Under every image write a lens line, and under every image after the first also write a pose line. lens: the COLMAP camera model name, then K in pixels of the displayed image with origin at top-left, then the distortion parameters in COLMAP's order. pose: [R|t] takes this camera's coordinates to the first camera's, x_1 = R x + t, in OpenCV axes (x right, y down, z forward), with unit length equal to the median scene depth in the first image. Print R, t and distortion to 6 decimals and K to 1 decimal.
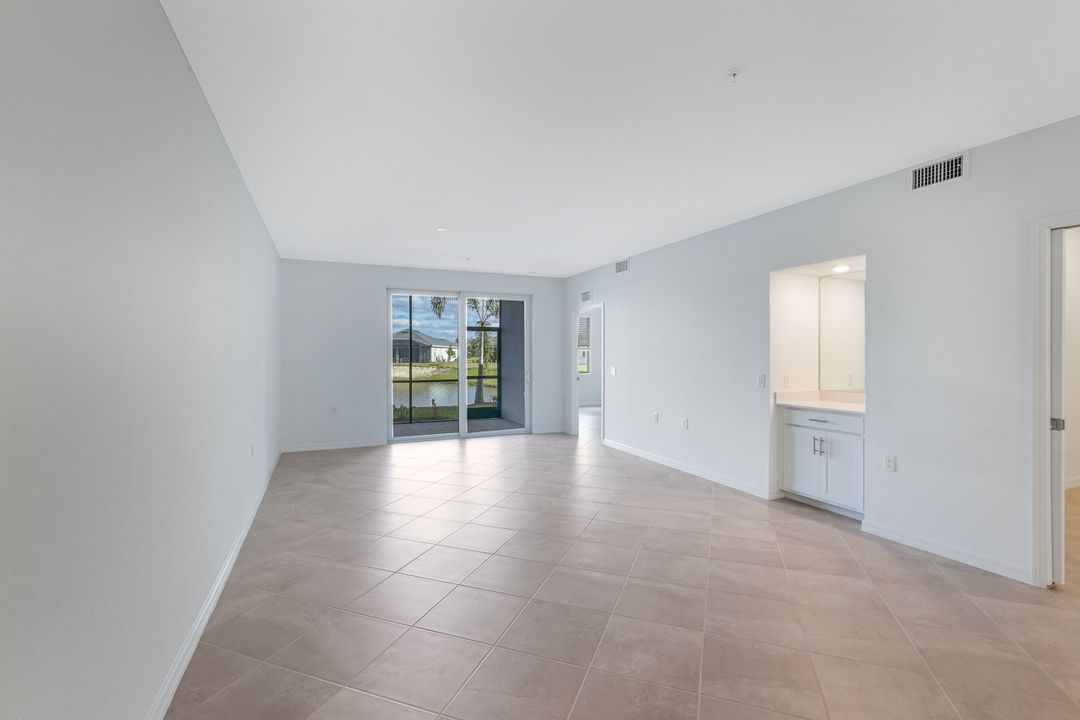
lens RADIAL K [[473.3, 0, 546.5], [0, 473.3, 355.2], [0, 0, 1]] dist [0.000619, 0.000114]
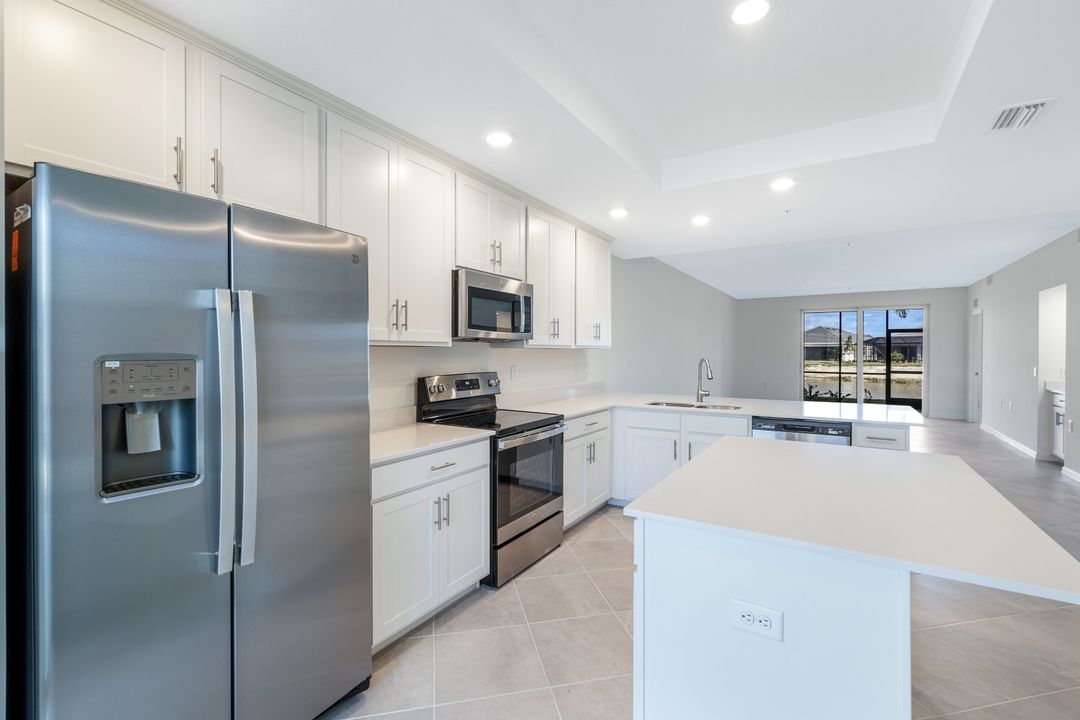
lens RADIAL K [[473.3, 0, 546.4], [0, 473.3, 353.3], [0, 0, 1]] dist [0.000619, 0.000114]
pose [[0.548919, 0.001655, -0.835874, 0.474259], [-0.001962, 0.999998, 0.000691, 0.000891], [0.835873, 0.001261, 0.548921, -0.529943]]
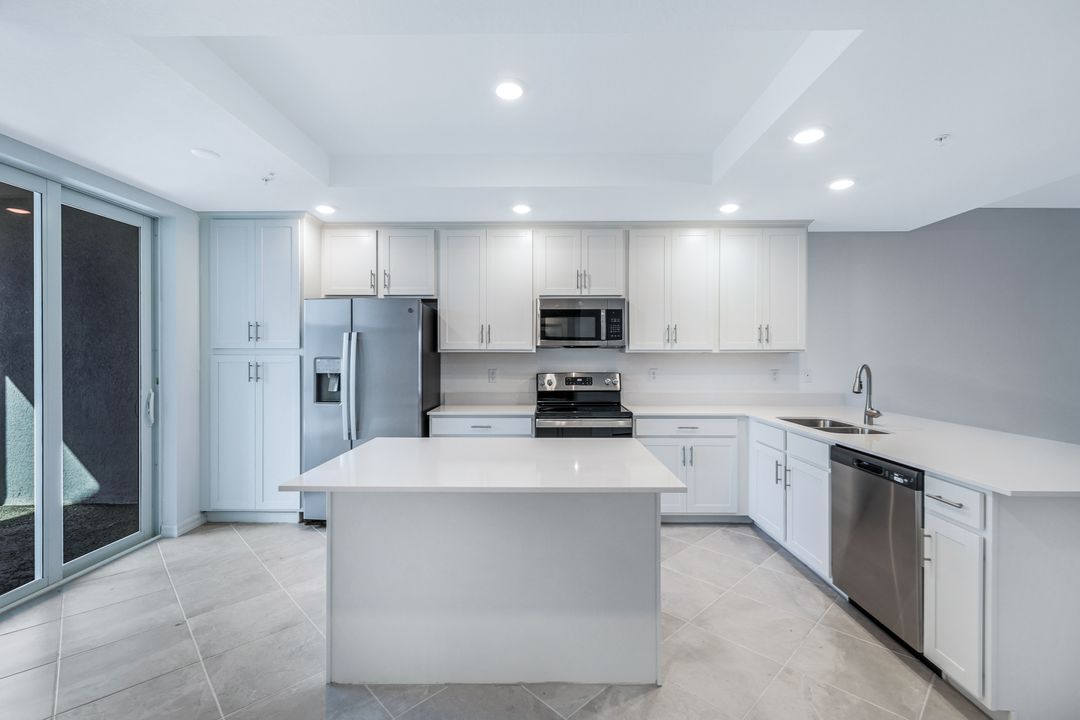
lens RADIAL K [[473.3, 0, 541.2], [0, 473.3, 355.9], [0, 0, 1]] dist [0.000619, 0.000114]
pose [[-0.429805, 0.000599, -0.902921, 0.596110], [-0.002300, 0.999996, 0.001758, -0.001045], [0.902919, 0.002833, -0.429802, -0.170336]]
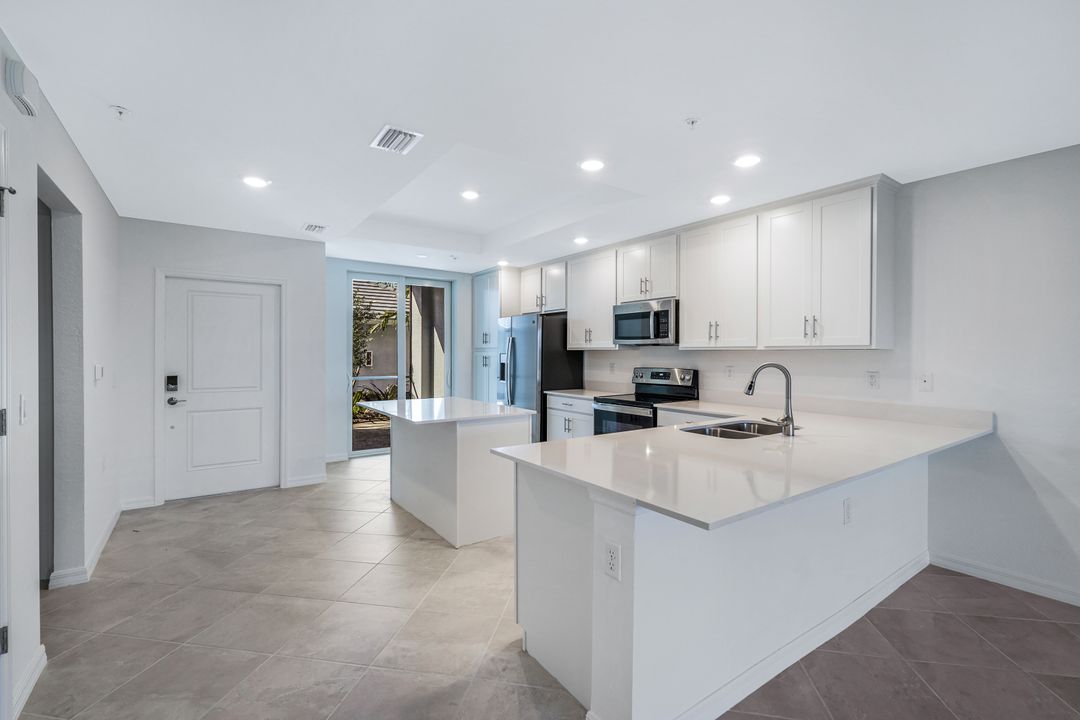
lens RADIAL K [[473.3, 0, 542.2], [0, 473.3, 357.5], [0, 0, 1]] dist [0.000619, 0.000114]
pose [[-0.981253, -0.000761, -0.192722, 0.355459], [-0.003484, 0.999899, 0.013793, -0.002021], [0.192692, 0.014206, -0.981157, 0.194458]]
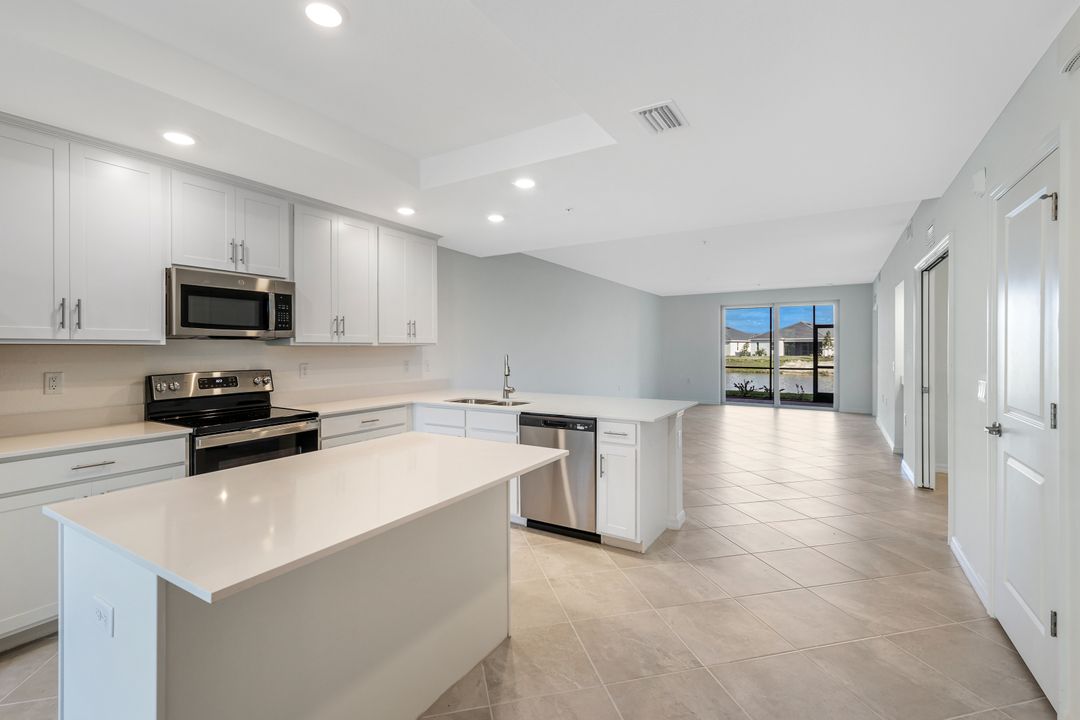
lens RADIAL K [[473.3, 0, 542.3], [0, 473.3, 349.5], [0, 0, 1]] dist [0.000619, 0.000114]
pose [[0.561159, -0.001083, -0.827707, 0.591399], [0.002227, 0.999997, 0.000201, 0.000324], [0.827705, -0.001957, 0.561160, -0.360164]]
